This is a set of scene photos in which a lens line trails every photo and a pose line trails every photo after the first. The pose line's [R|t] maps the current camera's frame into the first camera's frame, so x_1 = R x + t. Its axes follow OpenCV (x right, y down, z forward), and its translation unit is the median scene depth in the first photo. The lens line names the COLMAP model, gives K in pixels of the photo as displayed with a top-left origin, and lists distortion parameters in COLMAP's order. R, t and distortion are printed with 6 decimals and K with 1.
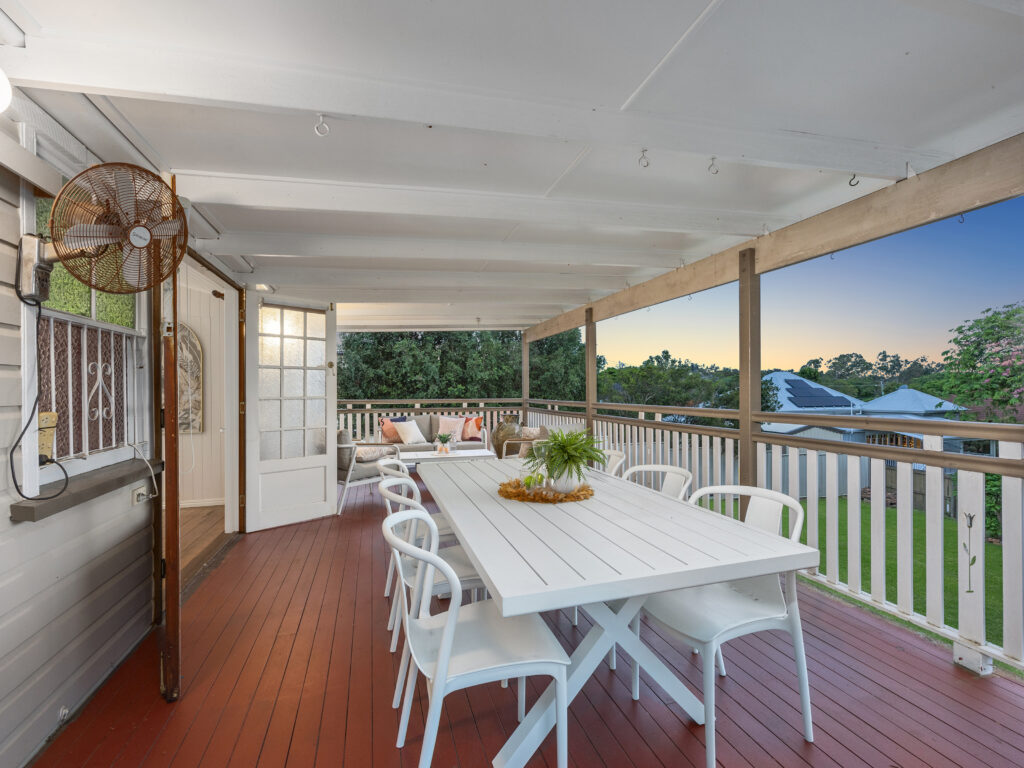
lens RADIAL K [[459.5, 0, 512.1], [0, 459.5, 388.3], [0, 0, 1]] dist [0.000655, -0.000683]
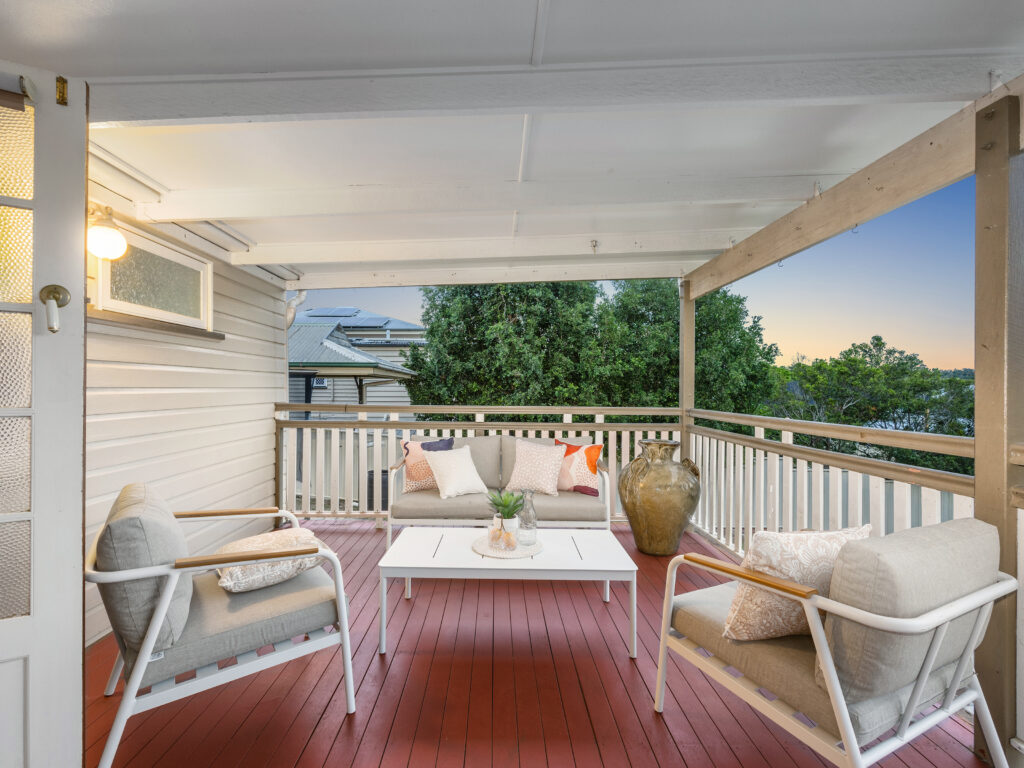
lens RADIAL K [[459.5, 0, 514.0], [0, 459.5, 386.3], [0, 0, 1]] dist [0.000655, -0.000683]
pose [[0.968320, 0.011749, -0.249437, -0.017327], [-0.012805, 0.999915, -0.002613, 0.000791], [0.249385, 0.005724, 0.968388, 0.264607]]
